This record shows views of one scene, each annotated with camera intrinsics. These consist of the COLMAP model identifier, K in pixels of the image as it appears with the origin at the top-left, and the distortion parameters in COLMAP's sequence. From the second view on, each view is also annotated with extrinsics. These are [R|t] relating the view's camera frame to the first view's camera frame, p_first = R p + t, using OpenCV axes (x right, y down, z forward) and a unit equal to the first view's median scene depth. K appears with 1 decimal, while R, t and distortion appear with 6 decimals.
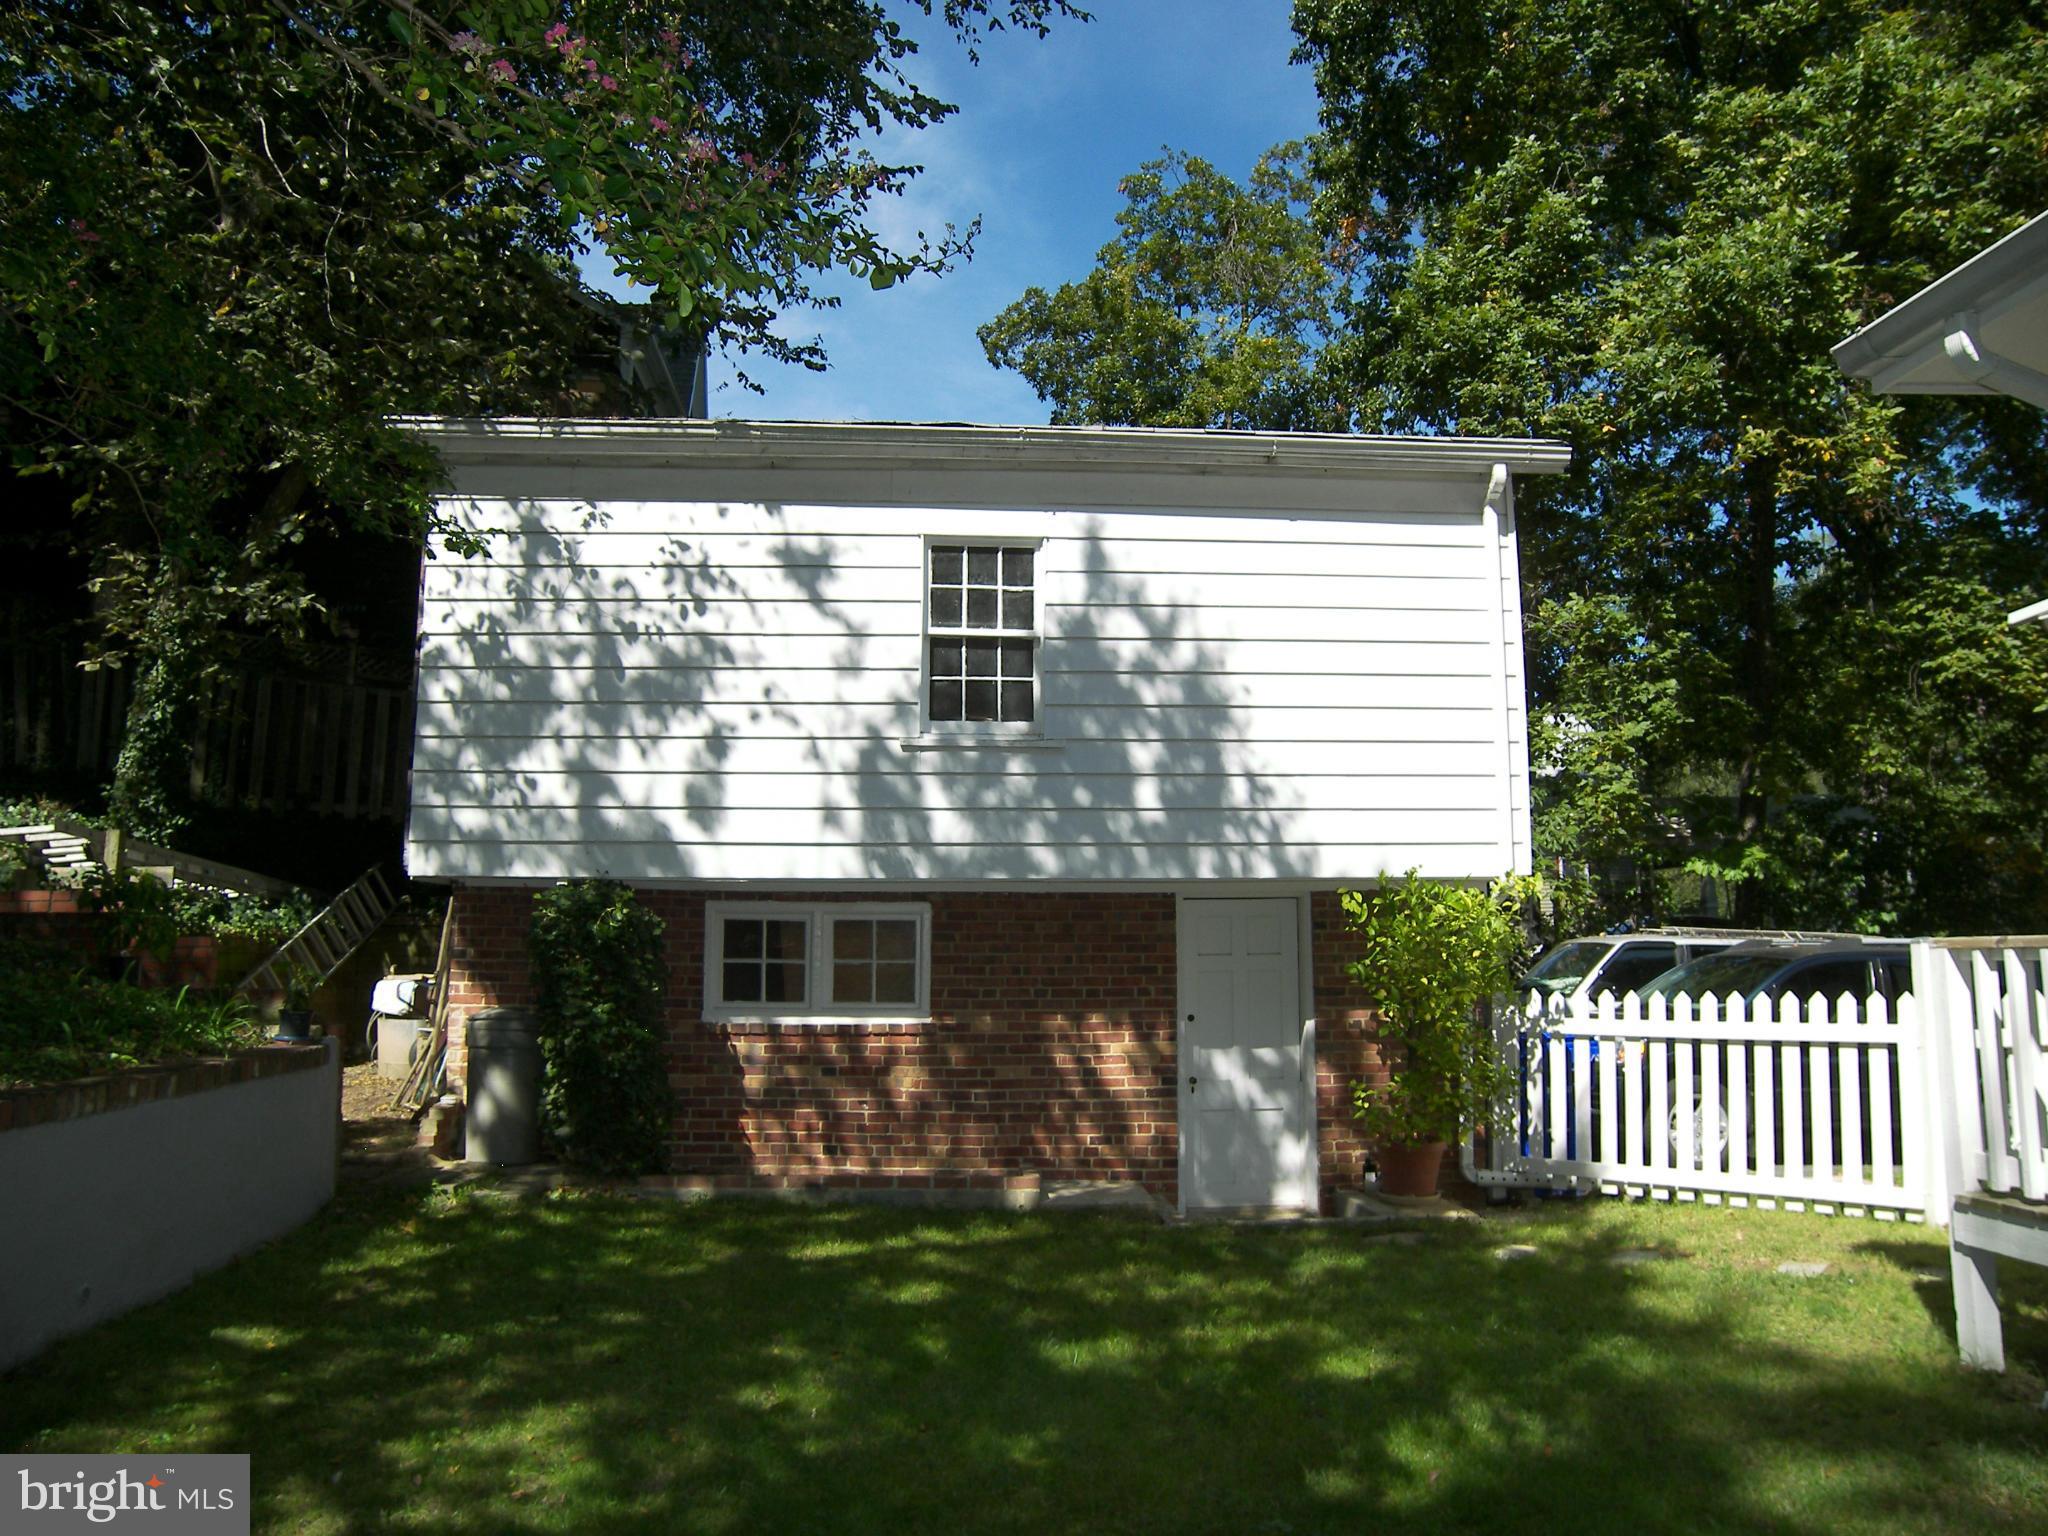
lens RADIAL K [[1491.5, 0, 1068.9], [0, 1491.5, 724.4], [0, 0, 1]] dist [-0.120919, 0.141080]
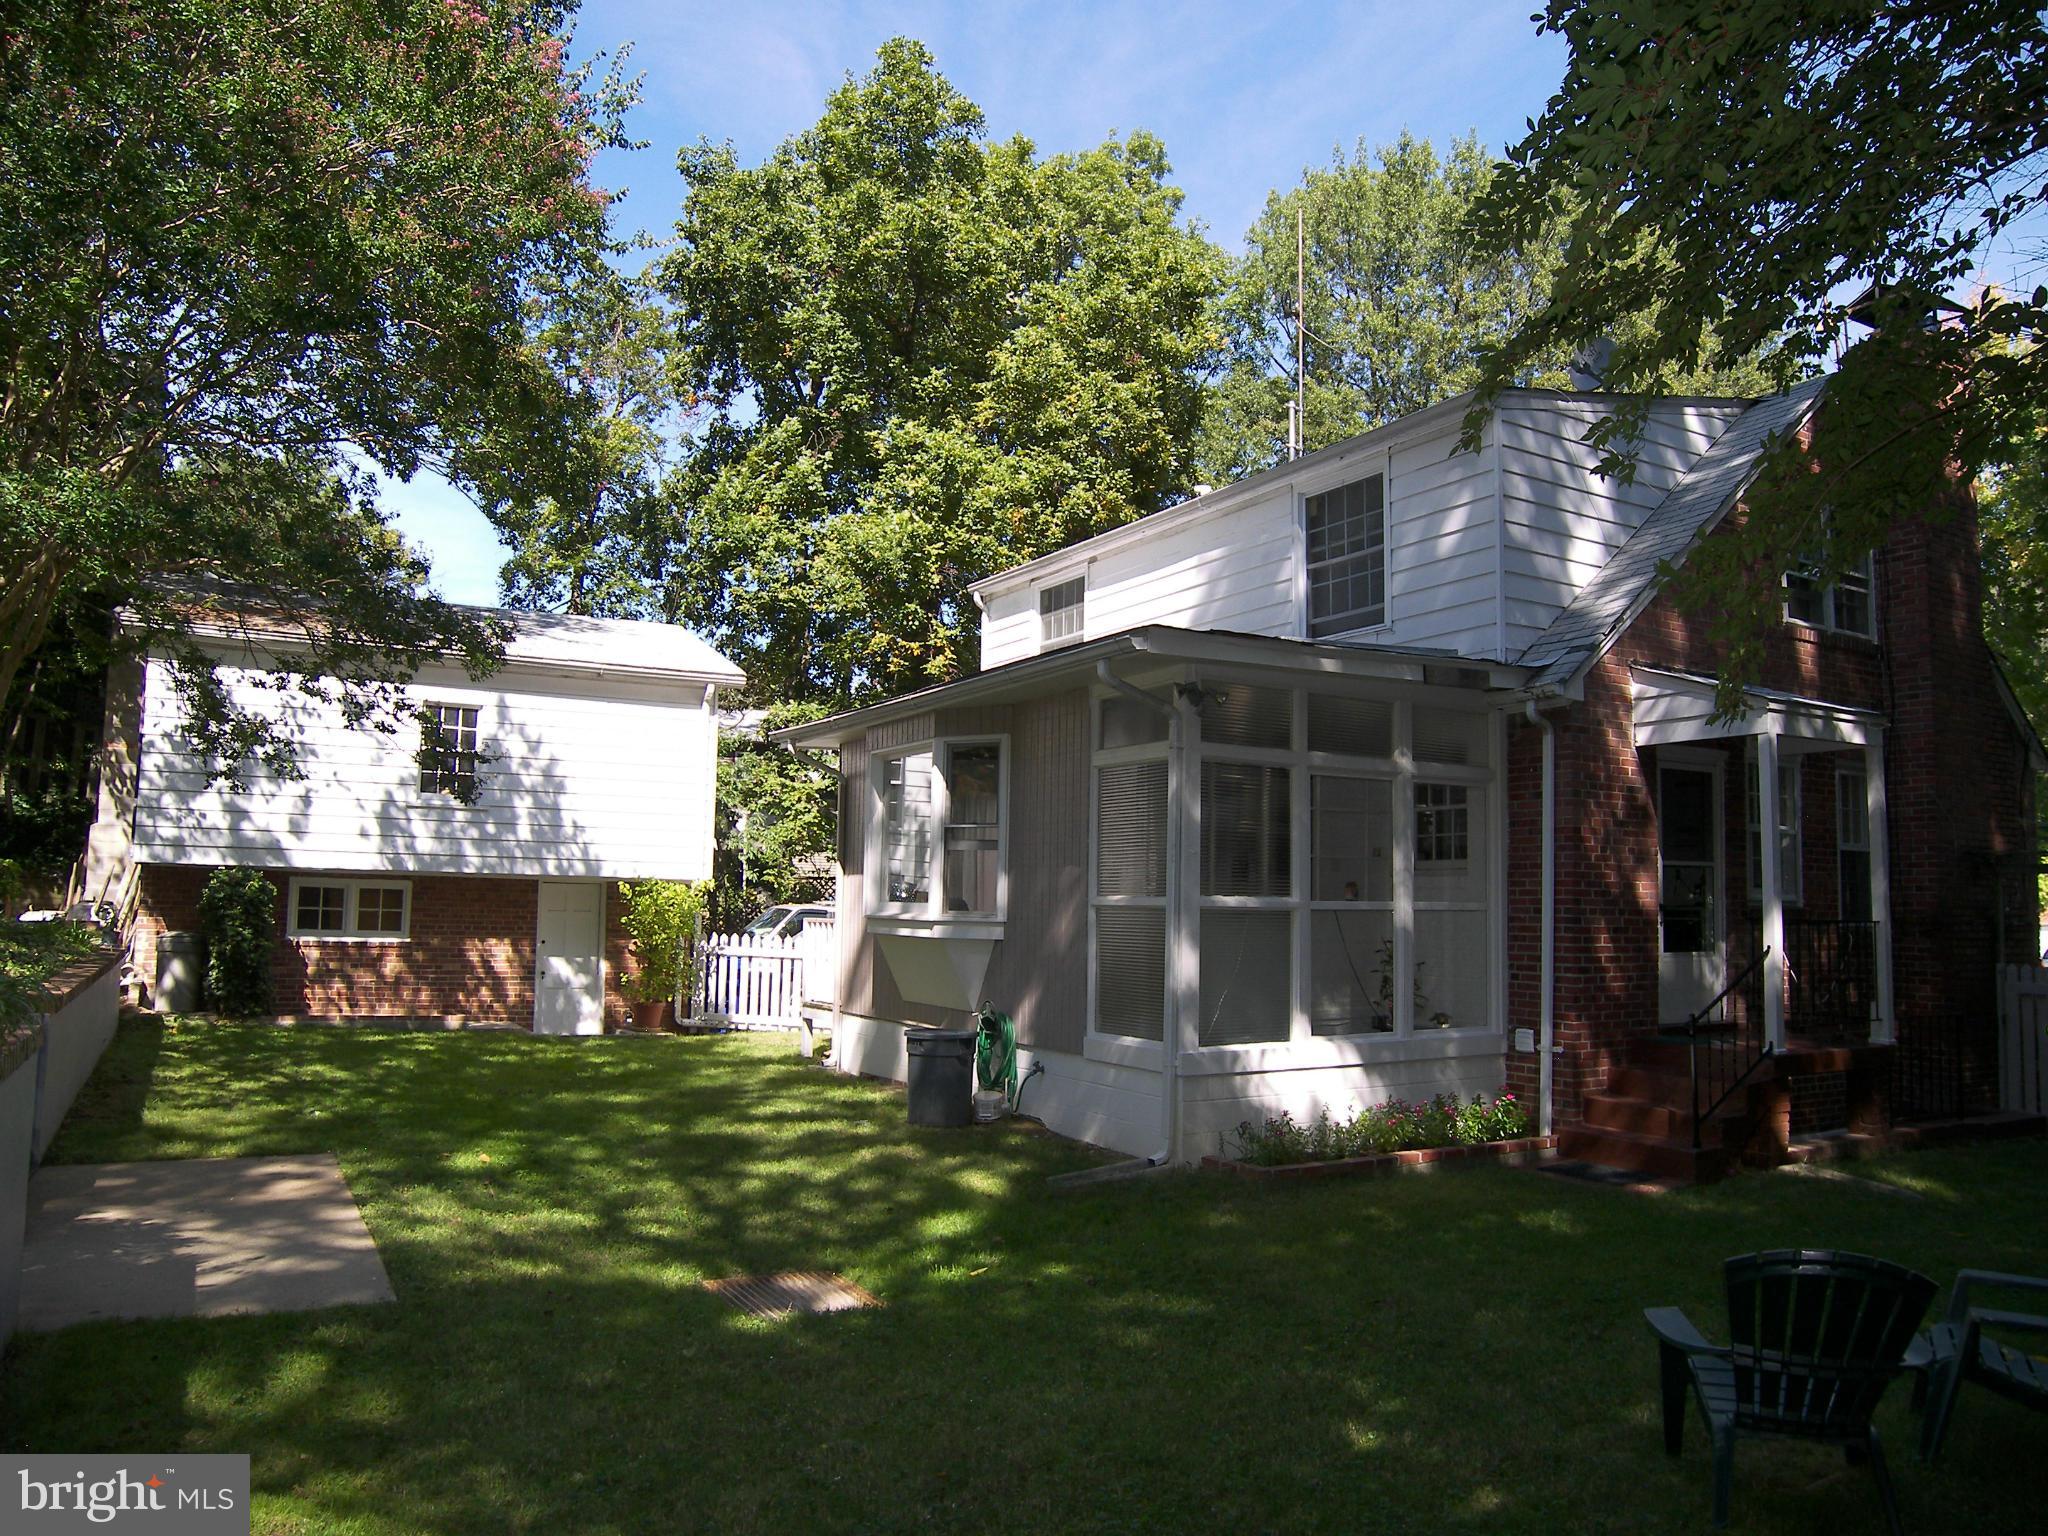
lens RADIAL K [[1437.1, 0, 1024.0], [0, 1437.1, 768.0], [0, 0, 1]] dist [-0.145189, 0.121340]
pose [[0.914325, 0.058742, 0.400699, -0.106070], [-0.080536, 0.996037, 0.037751, -0.168073], [-0.396893, -0.066787, 0.915432, -1.037309]]
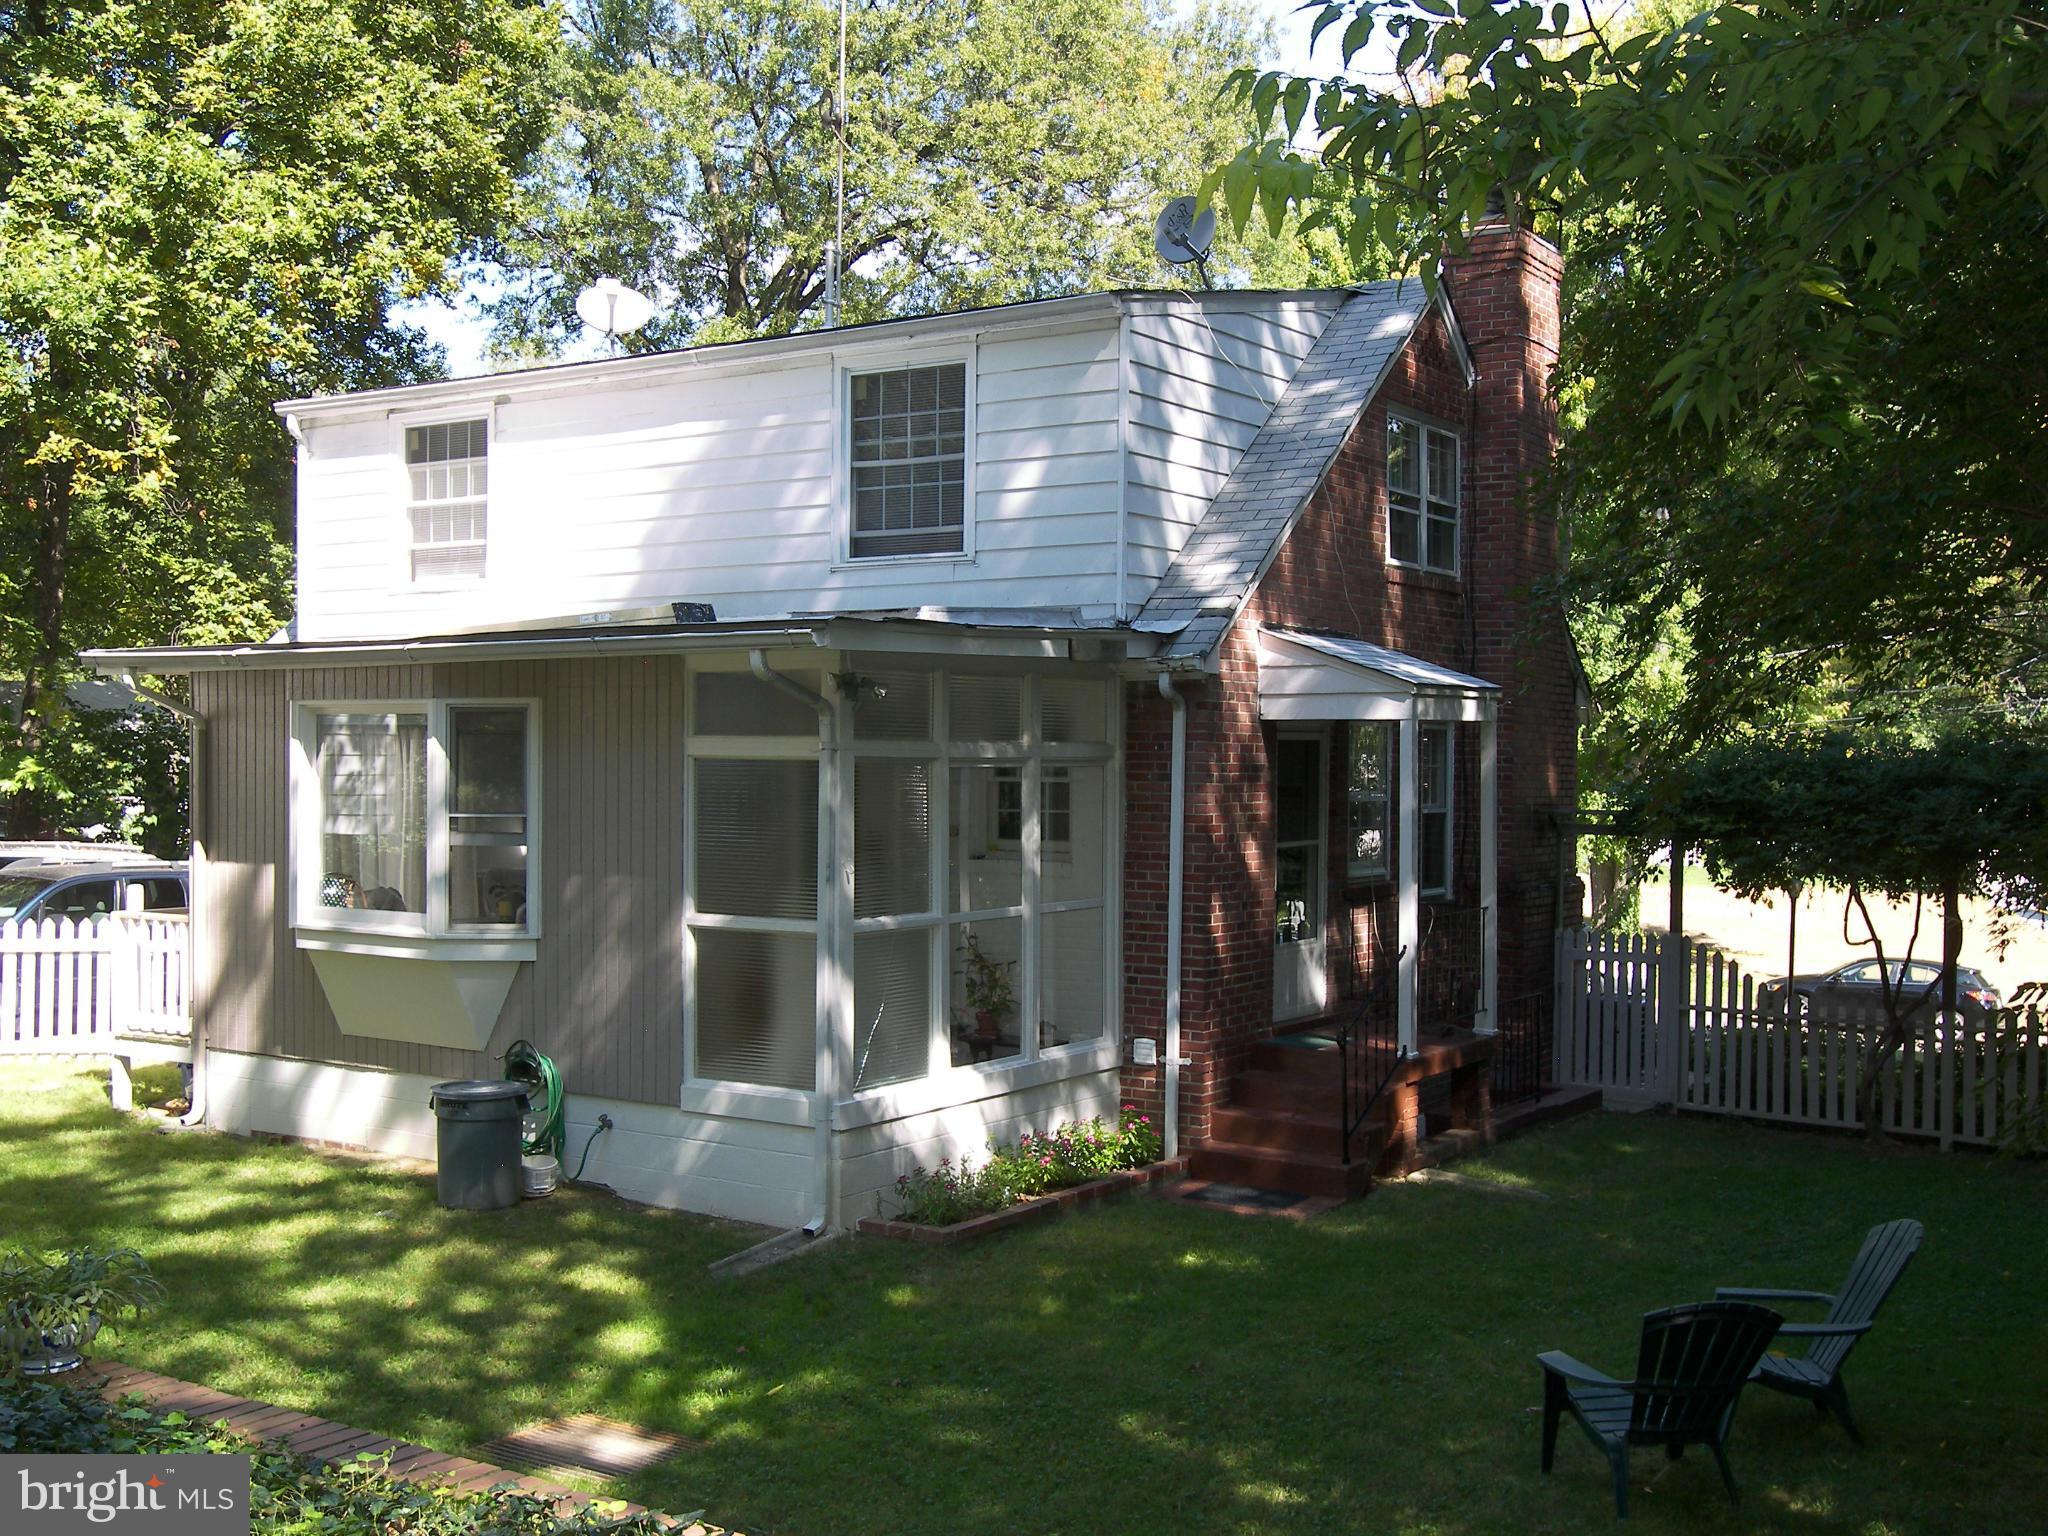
lens RADIAL K [[2142.7, 0, 1026.0], [0, 2142.7, 792.2], [0, 0, 1]] dist [-0.099365, 0.316451]
pose [[0.637841, -0.002552, 0.770164, -0.515309], [-0.121257, 0.987190, 0.103695, -0.274326], [-0.760563, -0.159529, 0.629361, -1.048760]]
